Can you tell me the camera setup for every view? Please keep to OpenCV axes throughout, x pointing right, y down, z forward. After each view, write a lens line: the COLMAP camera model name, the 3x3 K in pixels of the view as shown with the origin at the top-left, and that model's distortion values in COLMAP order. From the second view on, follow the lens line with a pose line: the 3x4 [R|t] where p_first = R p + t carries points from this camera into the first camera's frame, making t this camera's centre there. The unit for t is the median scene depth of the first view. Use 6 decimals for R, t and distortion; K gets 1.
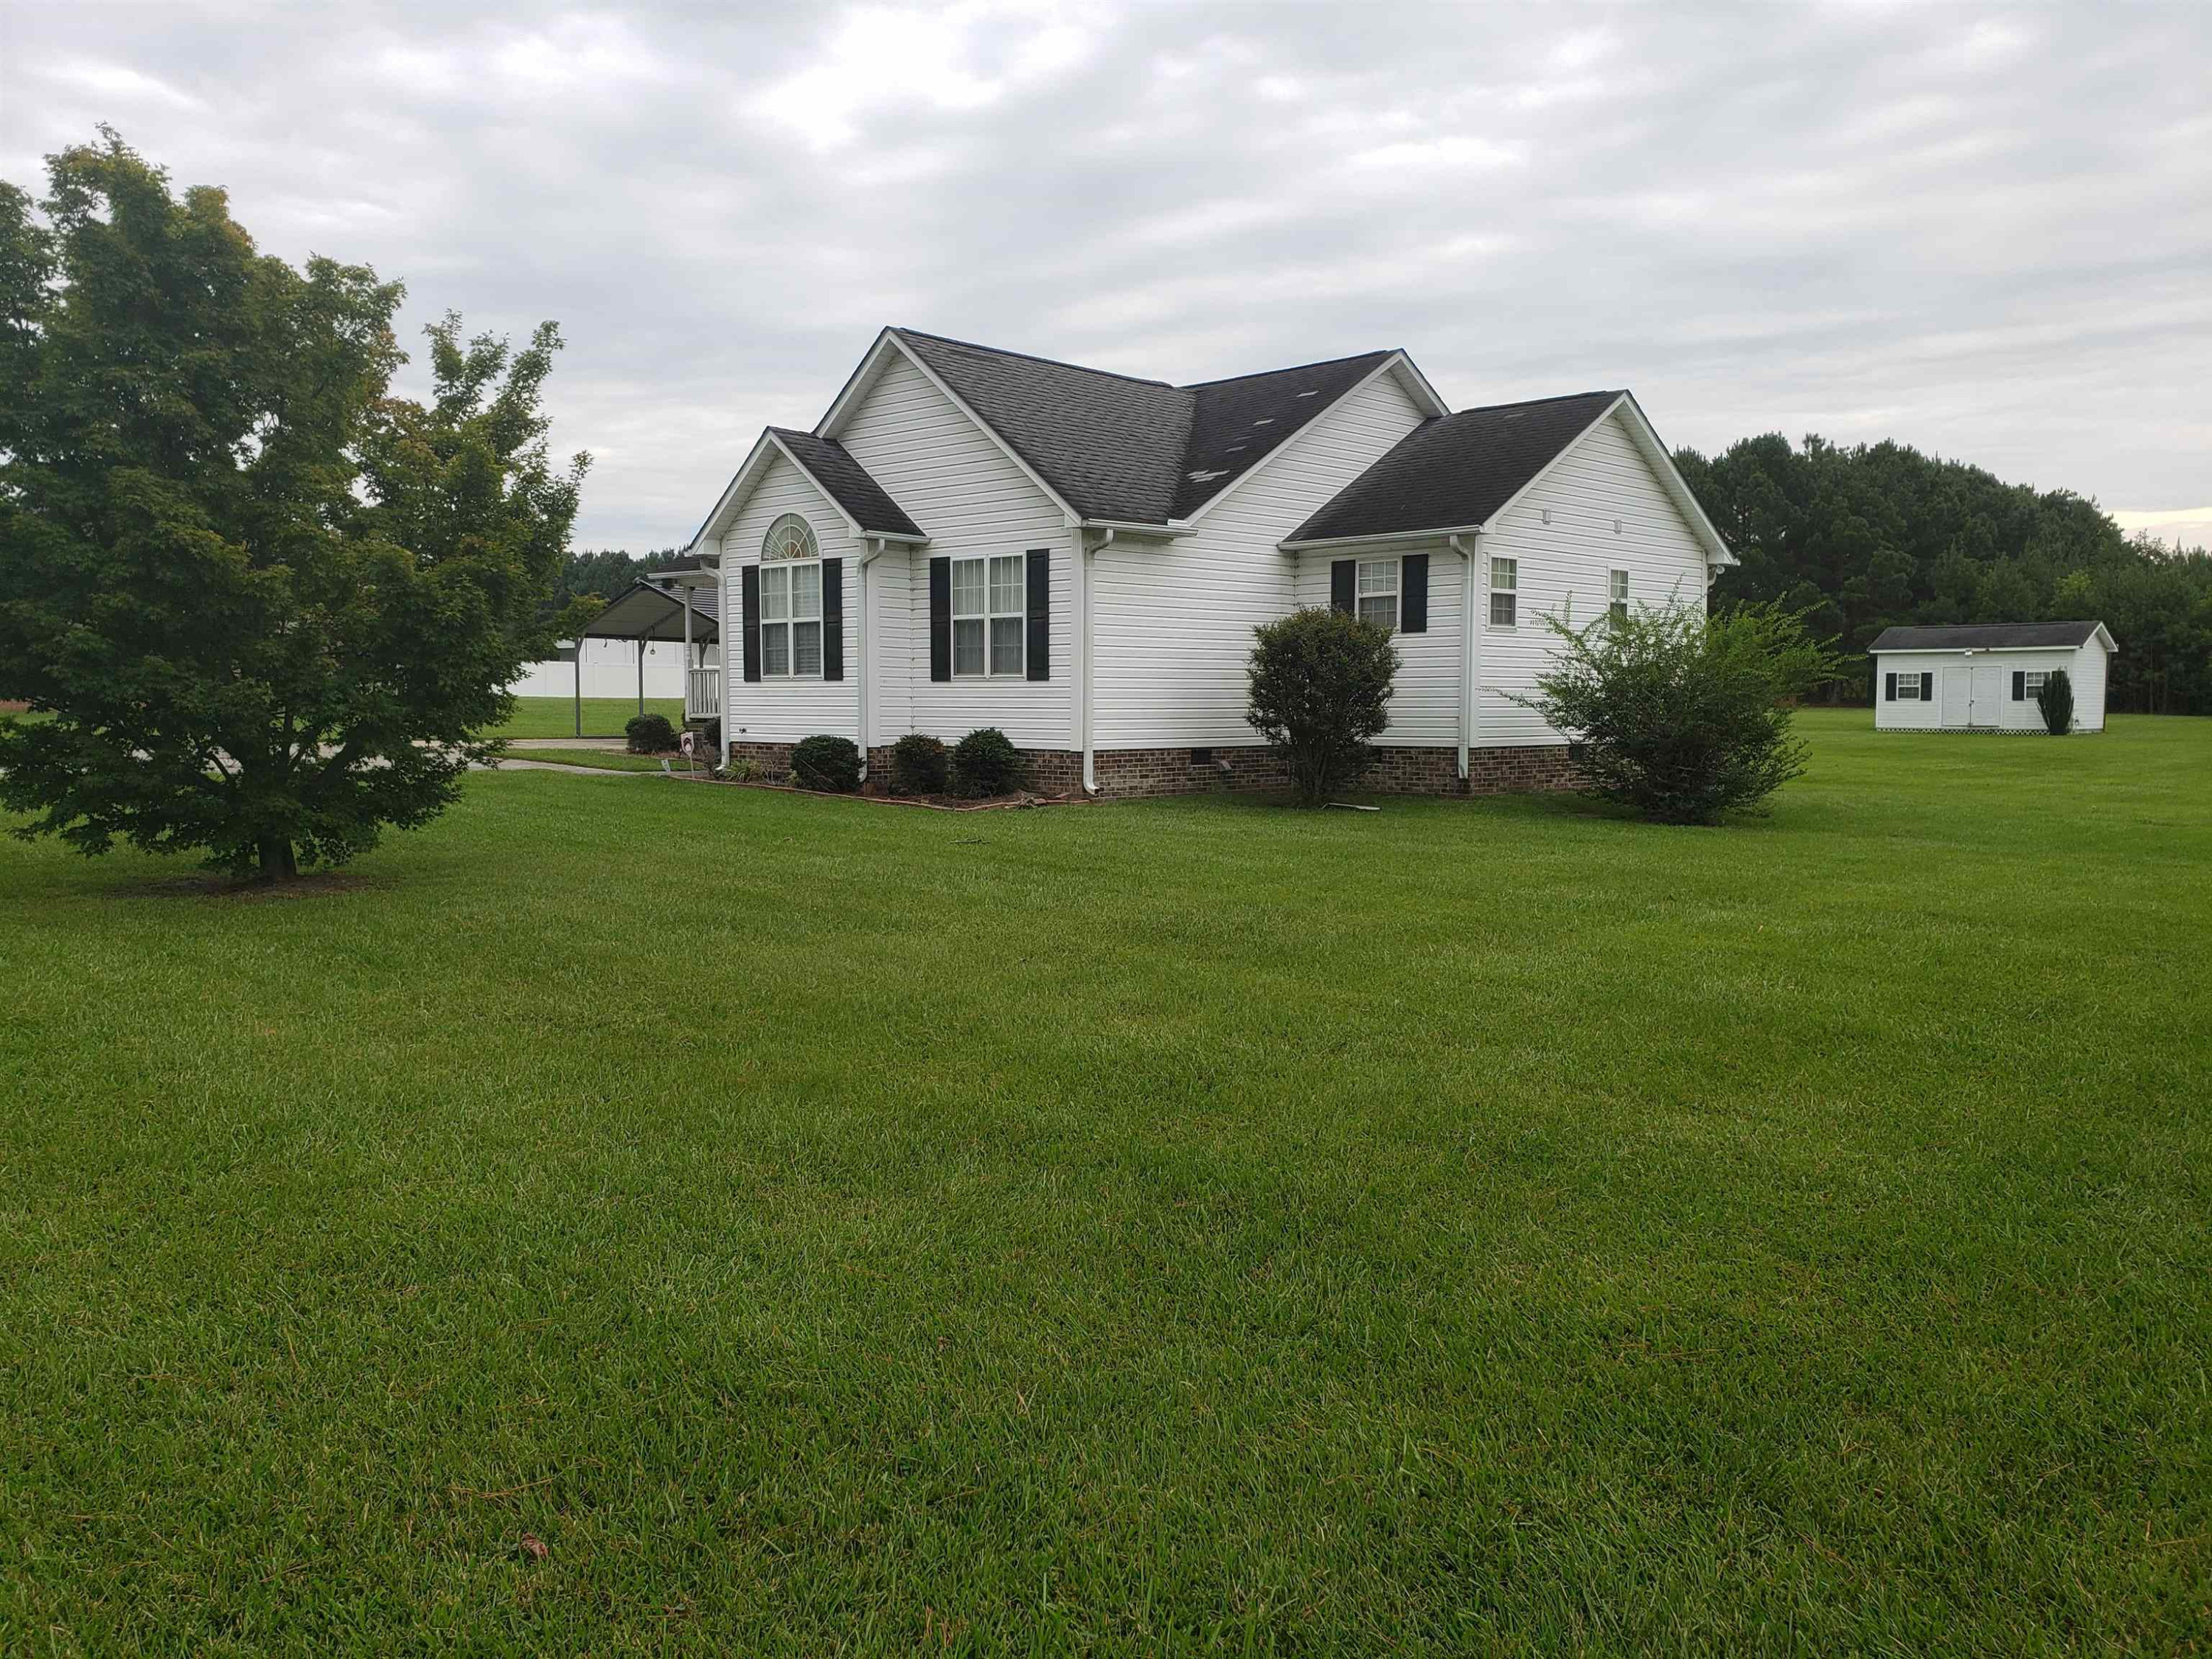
lens RADIAL K [[1768.8, 0, 1106.0], [0, 1768.8, 829.5], [0, 0, 1]] dist [0.113564, -0.117280]
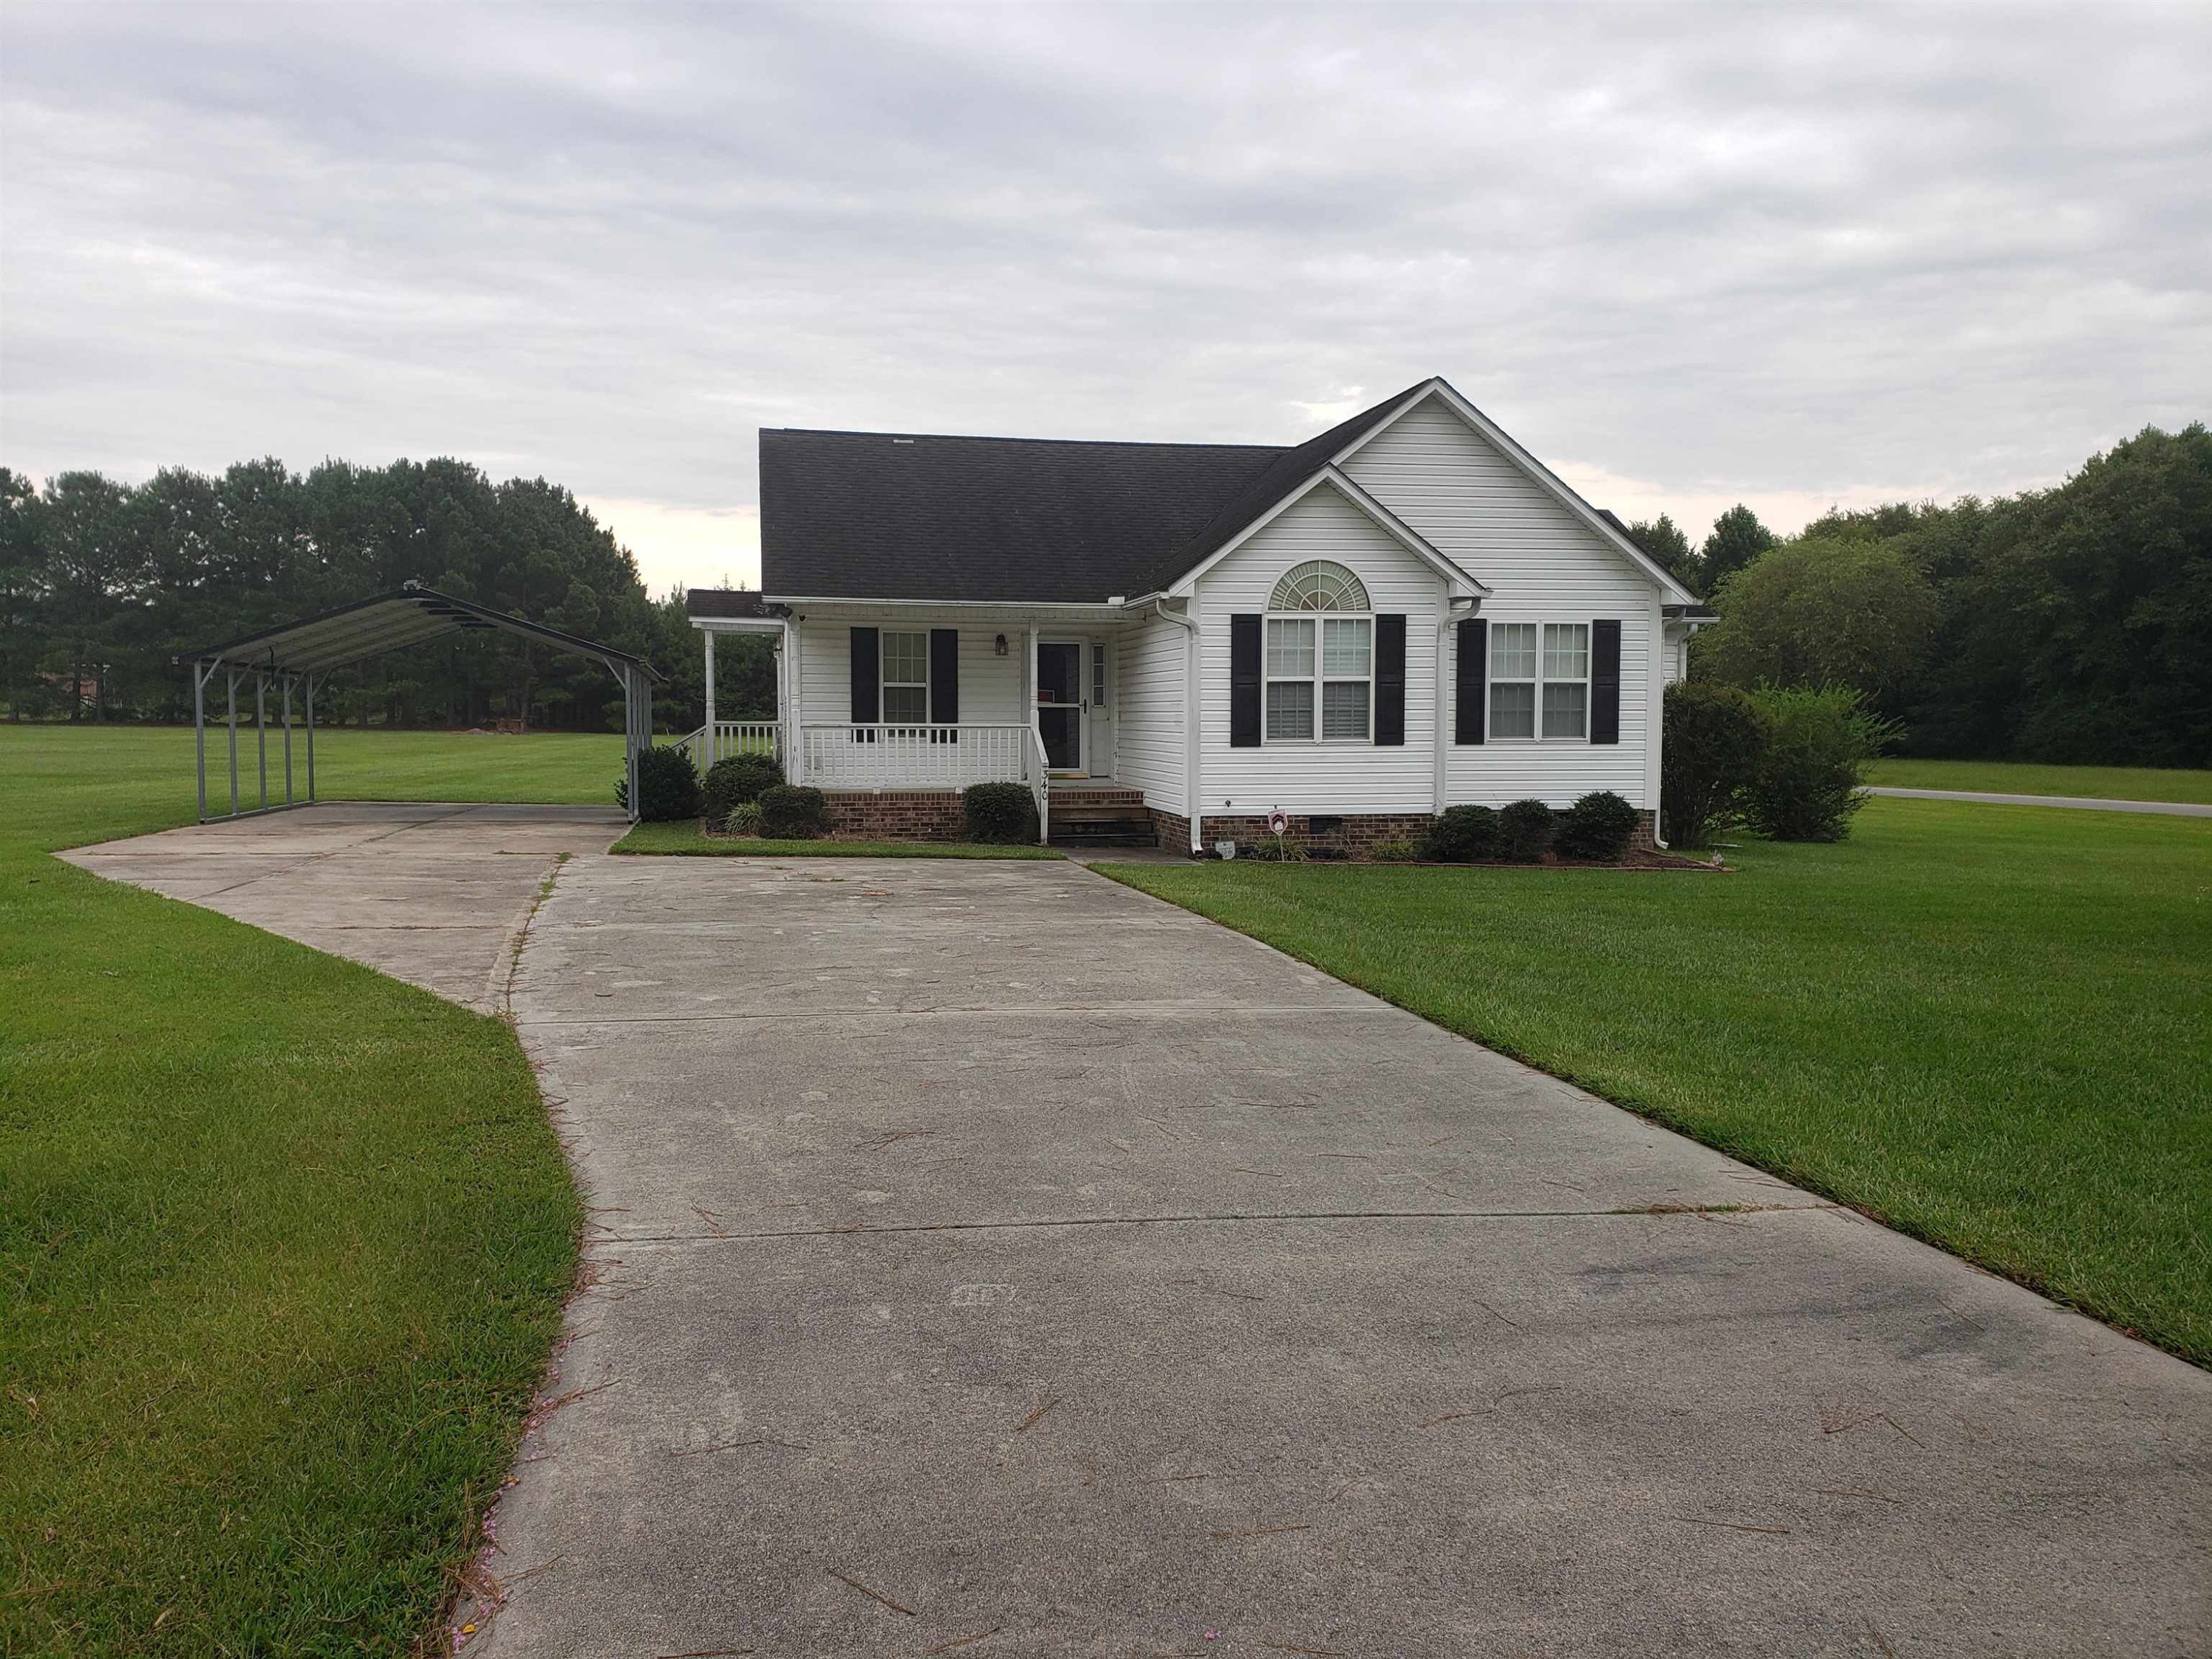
lens RADIAL K [[1768.8, 0, 1106.0], [0, 1768.8, 829.5], [0, 0, 1]] dist [0.113564, -0.117280]
pose [[0.621119, -0.034266, 0.782966, -0.954079], [0.063943, 0.997929, -0.007051, -0.042454], [-0.781103, 0.054445, 0.622024, 0.534971]]
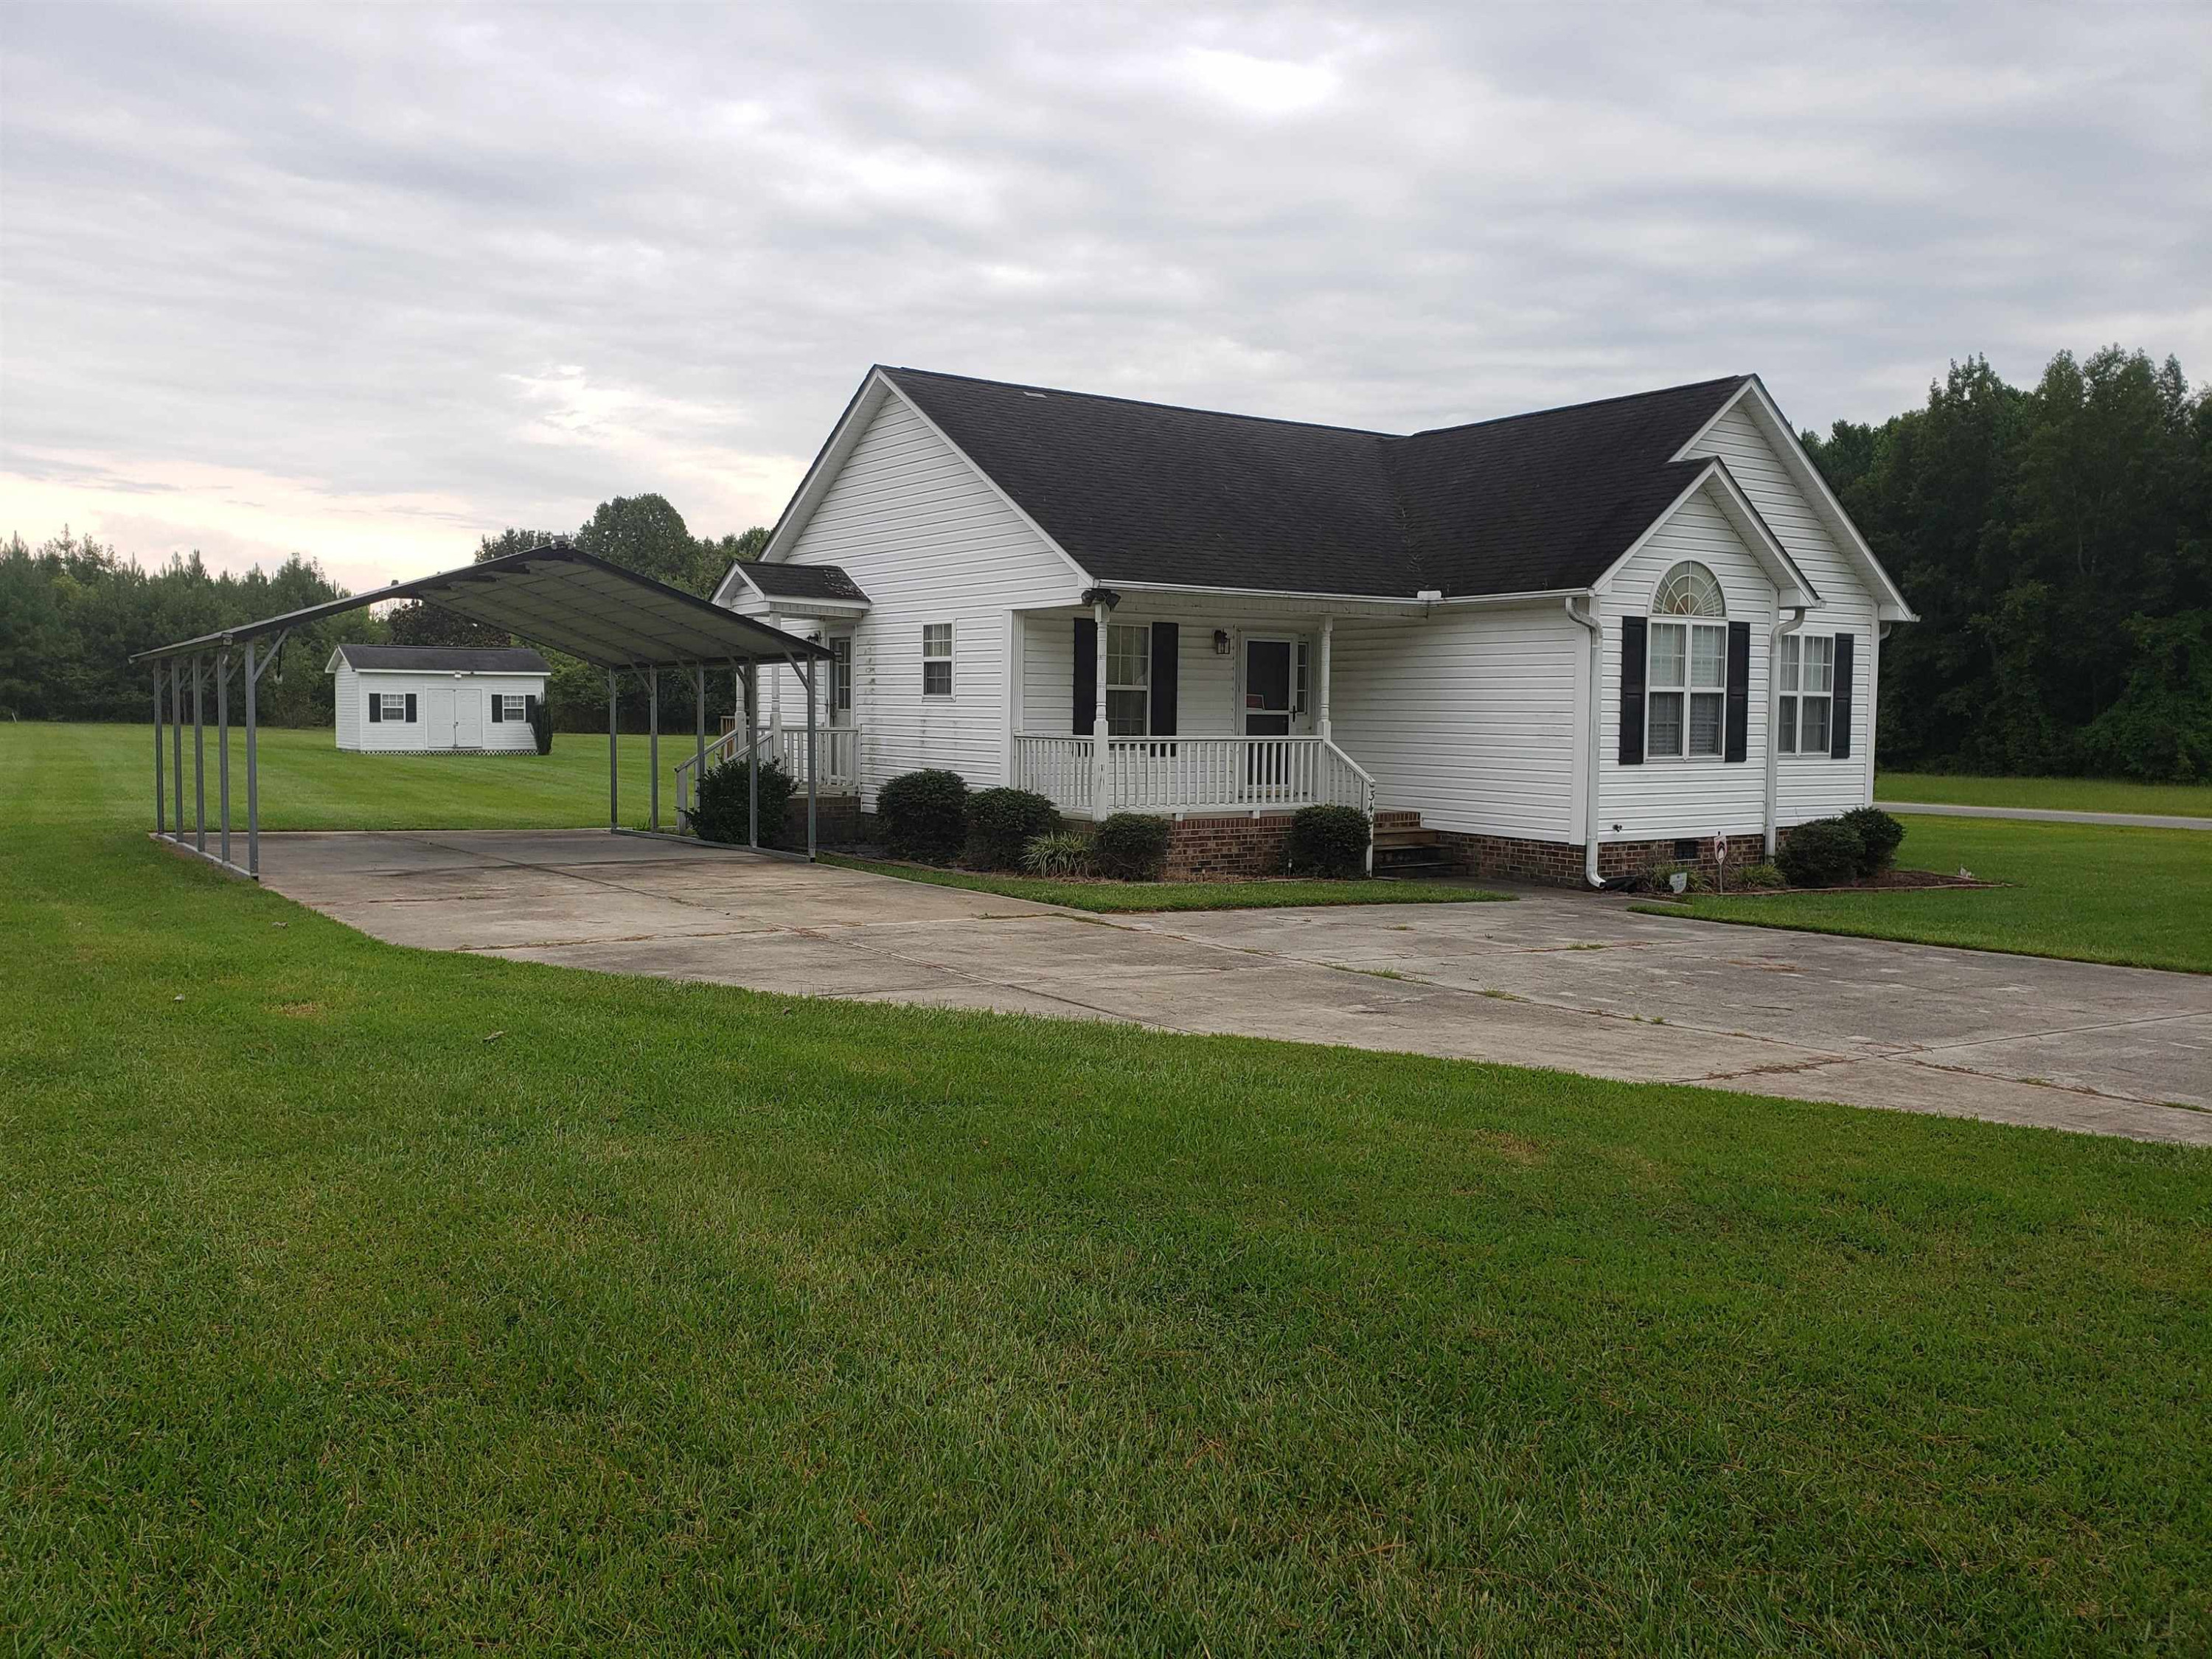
lens RADIAL K [[1774.7, 0, 1010.6], [0, 1774.7, 819.7], [0, 0, 1]] dist [-0.003406, 0.002923]
pose [[0.242198, -0.044235, 0.969218, -1.058686], [0.080499, 0.996432, 0.025361, -0.104327], [-0.966882, 0.071879, 0.244895, 1.114031]]
